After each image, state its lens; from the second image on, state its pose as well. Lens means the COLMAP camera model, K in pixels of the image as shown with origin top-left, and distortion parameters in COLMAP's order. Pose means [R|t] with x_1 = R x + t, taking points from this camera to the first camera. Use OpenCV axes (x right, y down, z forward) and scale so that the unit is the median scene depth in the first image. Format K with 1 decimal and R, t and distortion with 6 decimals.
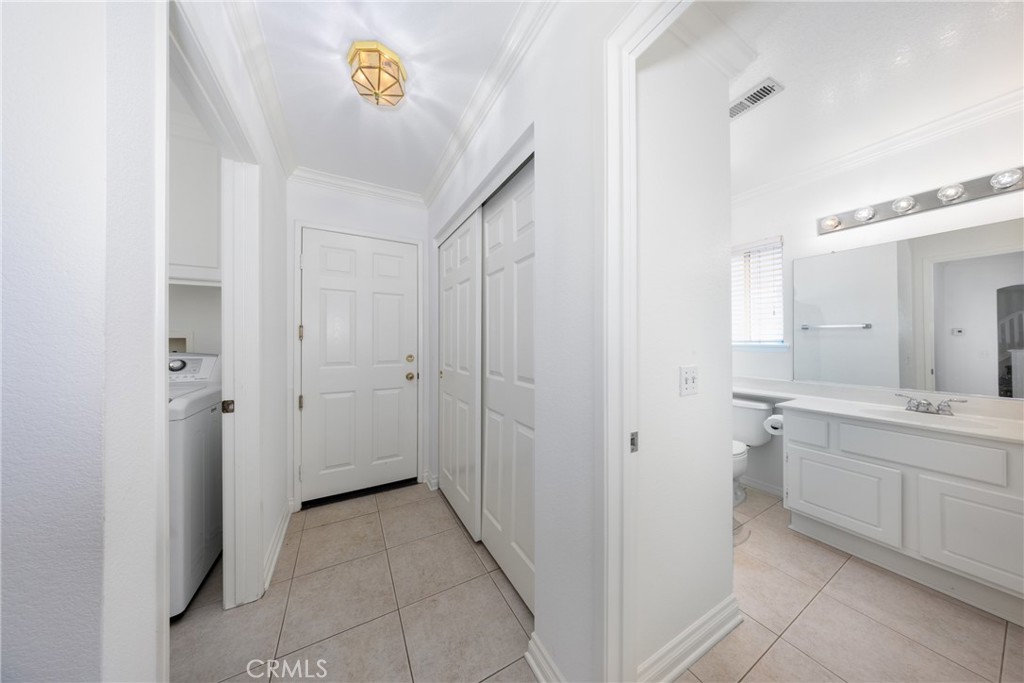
lens RADIAL K [[298.7, 0, 512.0], [0, 298.7, 341.5], [0, 0, 1]] dist [-0.000324, 0.000031]
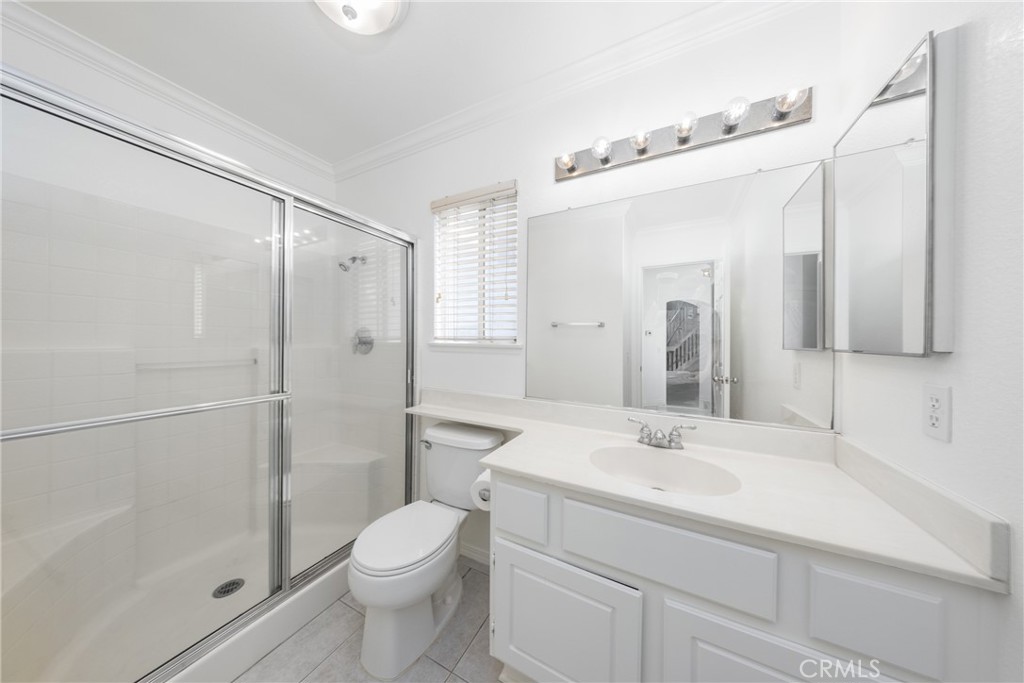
lens RADIAL K [[292.1, 0, 512.0], [0, 292.1, 341.5], [0, 0, 1]] dist [-0.004028, -0.000033]
pose [[0.837695, 0.005909, 0.546107, 0.598108], [-0.012274, 0.999893, 0.008008, -0.000574], [-0.546001, -0.013411, 0.837677, 0.504866]]
